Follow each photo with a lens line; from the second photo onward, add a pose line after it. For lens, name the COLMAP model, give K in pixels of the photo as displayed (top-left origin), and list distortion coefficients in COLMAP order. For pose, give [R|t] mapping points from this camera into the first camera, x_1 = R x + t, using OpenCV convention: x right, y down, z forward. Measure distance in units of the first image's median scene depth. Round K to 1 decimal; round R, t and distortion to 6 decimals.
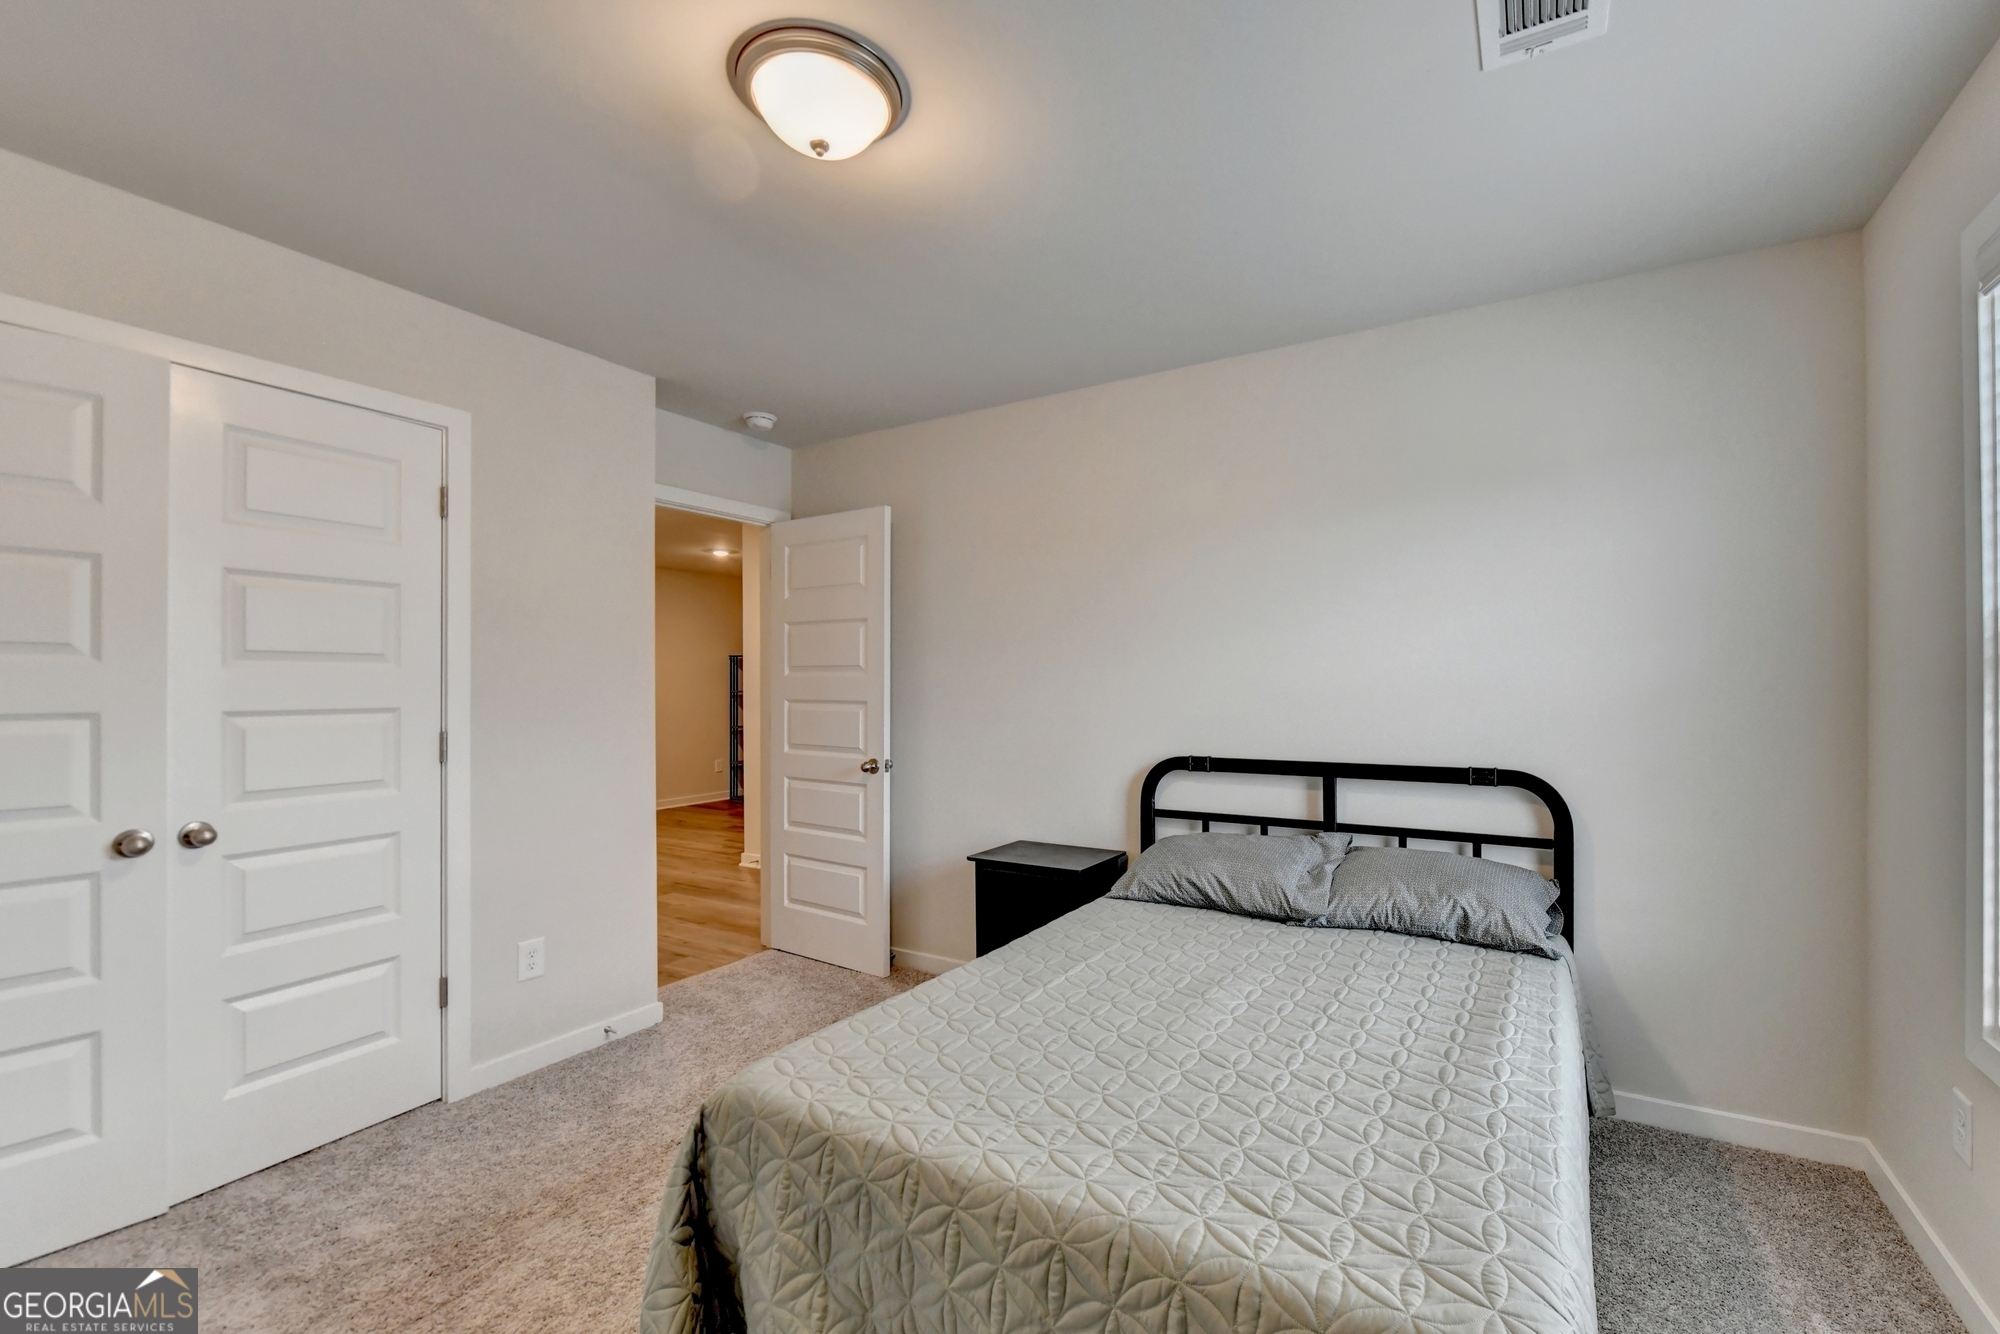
lens RADIAL K [[818.4, 0, 1041.3], [0, 818.4, 677.4], [0, 0, 1]] dist [-0.008168, -0.001273]
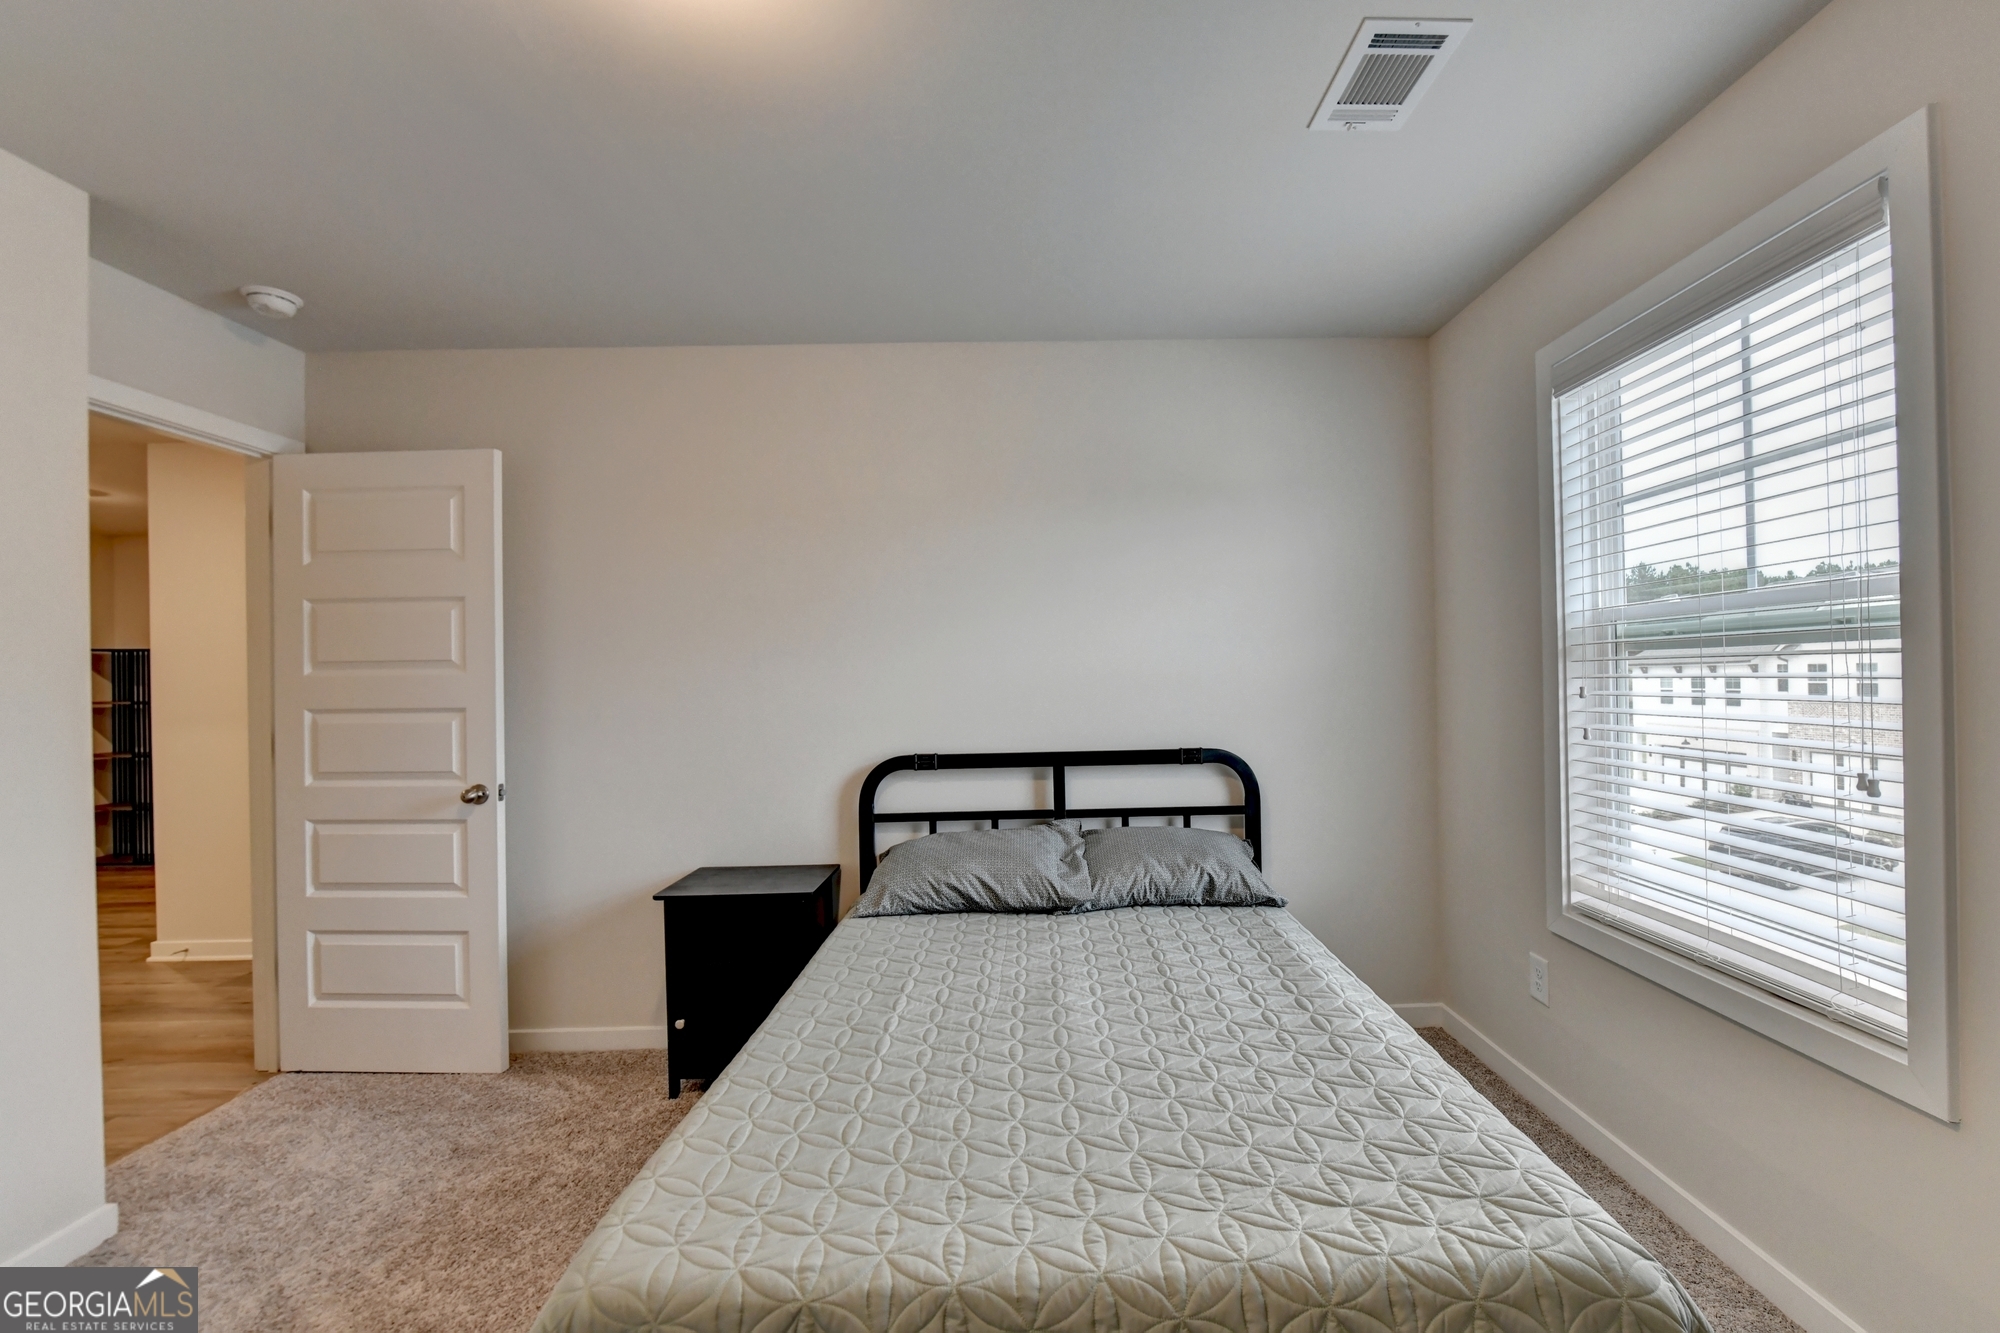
lens RADIAL K [[818.4, 0, 1018.9], [0, 818.4, 670.6], [0, 0, 1]] dist [-0.008168, -0.001273]
pose [[0.855746, -0.007660, 0.517340, -0.225128], [0.011019, 0.999933, -0.003421, 0.004386], [-0.517279, 0.008628, 0.855773, 0.139906]]
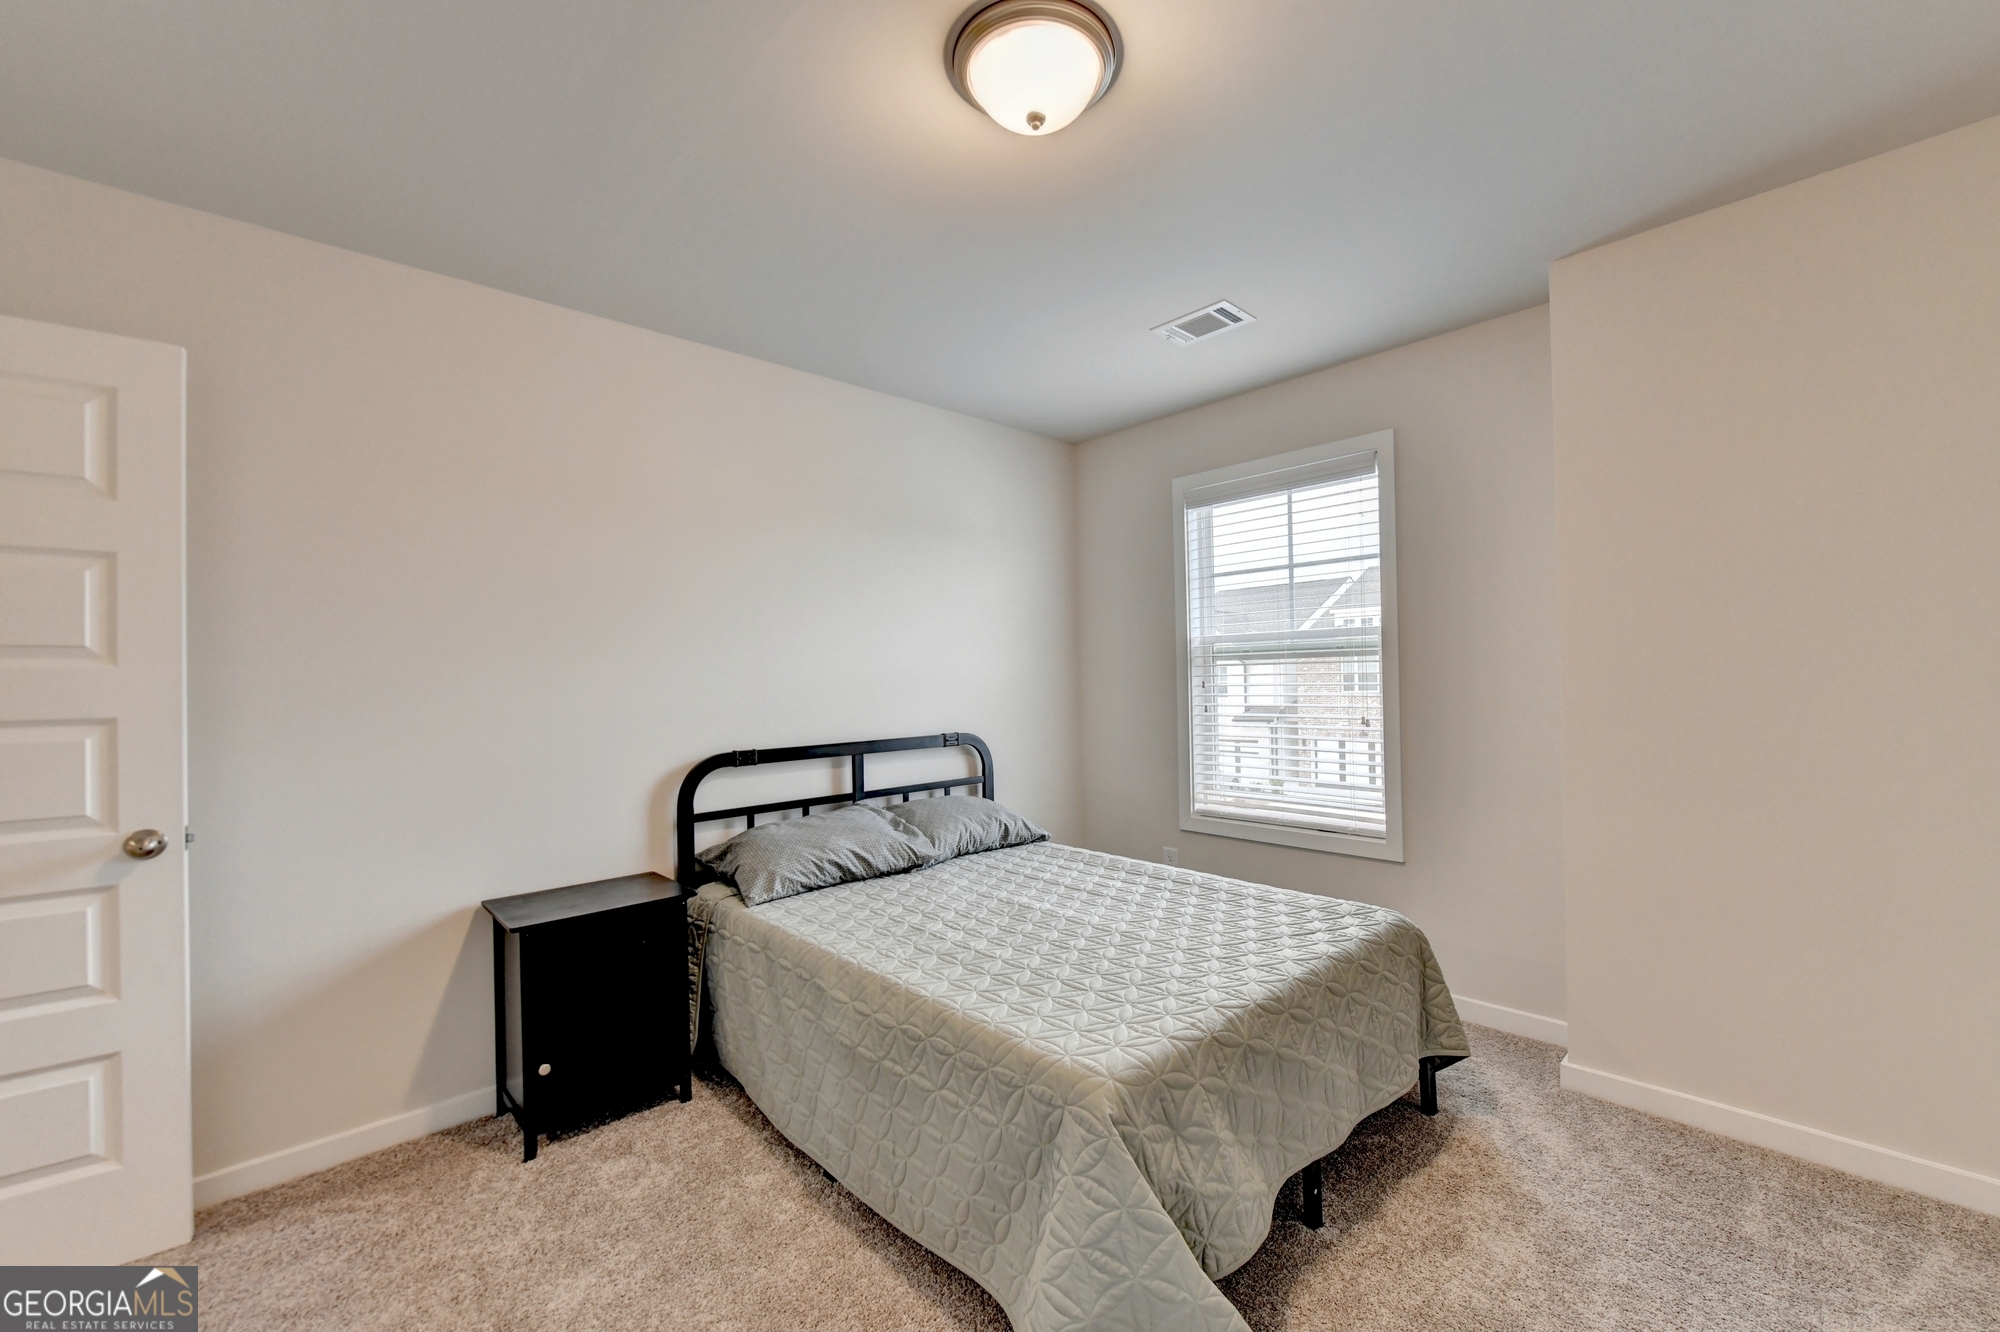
lens RADIAL K [[818.4, 0, 1009.7], [0, 818.4, 666.9], [0, 0, 1]] dist [-0.008168, -0.001273]
pose [[0.275159, 0.011514, 0.961330, -0.730381], [0.011115, 0.999823, -0.015157, 0.015694], [-0.961335, 0.014856, 0.274982, 0.460846]]
